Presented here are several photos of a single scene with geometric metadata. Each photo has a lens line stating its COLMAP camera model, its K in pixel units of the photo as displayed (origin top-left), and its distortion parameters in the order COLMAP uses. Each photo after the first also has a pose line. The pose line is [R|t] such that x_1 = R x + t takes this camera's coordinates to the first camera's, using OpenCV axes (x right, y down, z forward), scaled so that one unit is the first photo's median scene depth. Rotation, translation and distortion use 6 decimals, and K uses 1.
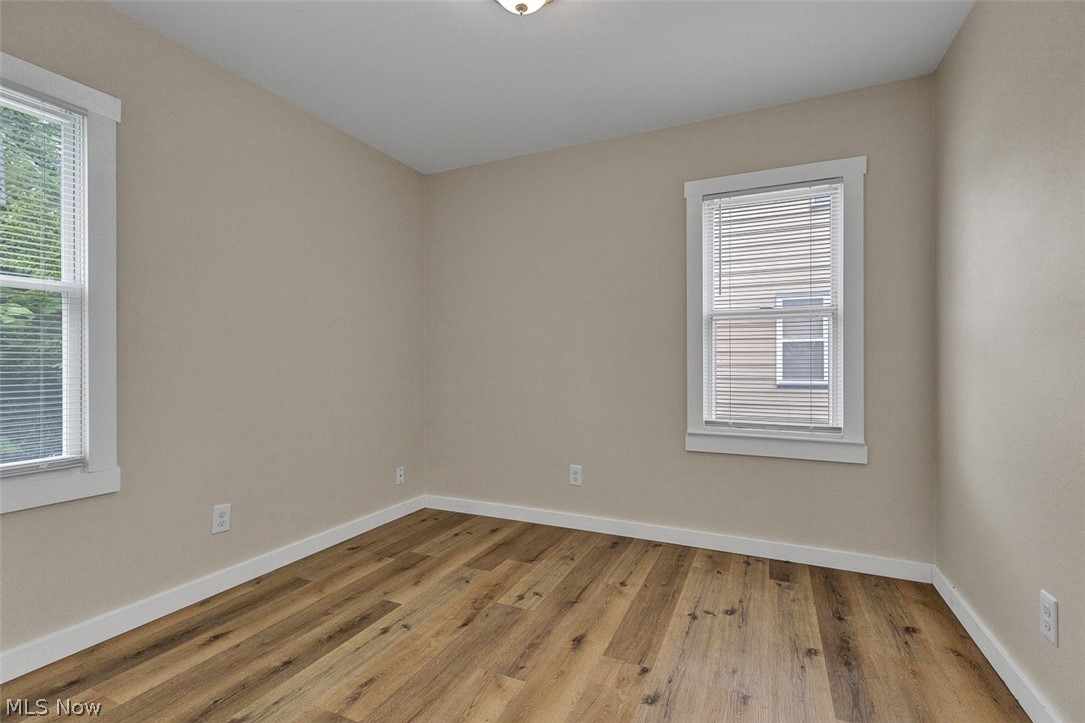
lens RADIAL K [[494.2, 0, 549.3], [0, 494.2, 364.1], [0, 0, 1]] dist [0.007601, -0.001558]
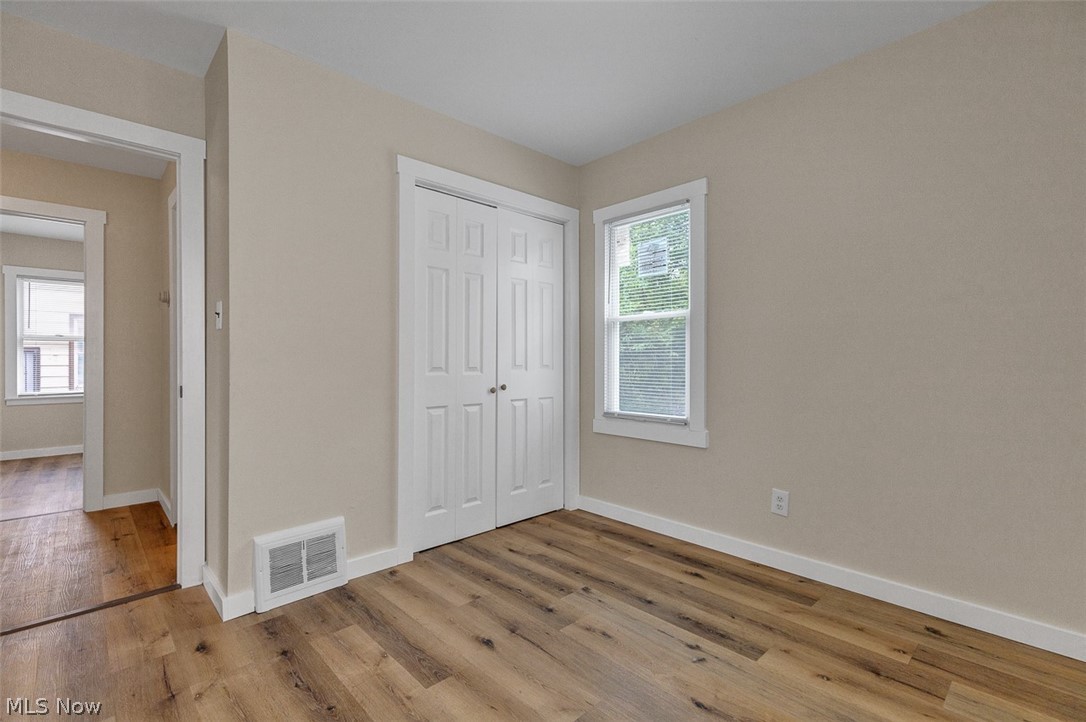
lens RADIAL K [[494.6, 0, 536.4], [0, 494.6, 364.4], [0, 0, 1]] dist [0.007601, -0.001558]
pose [[-0.393022, 0.012730, -0.919441, 0.579949], [0.000872, 0.999909, 0.013472, -0.007207], [0.919529, 0.004493, -0.392997, 0.992863]]
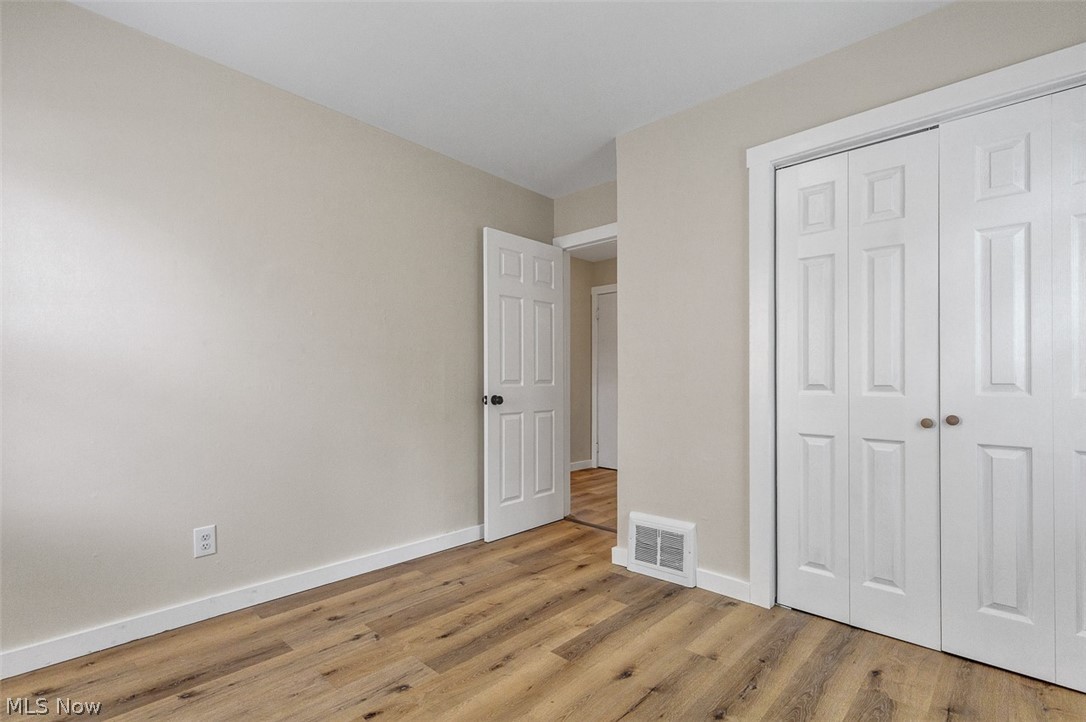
lens RADIAL K [[494.6, 0, 536.4], [0, 494.6, 379.8], [0, 0, 1]] dist [0.007601, -0.001558]
pose [[-0.941411, 0.002597, 0.337251, -0.314939], [0.001846, 0.999995, -0.002548, 0.009772], [-0.337256, -0.001776, -0.941411, 1.390557]]
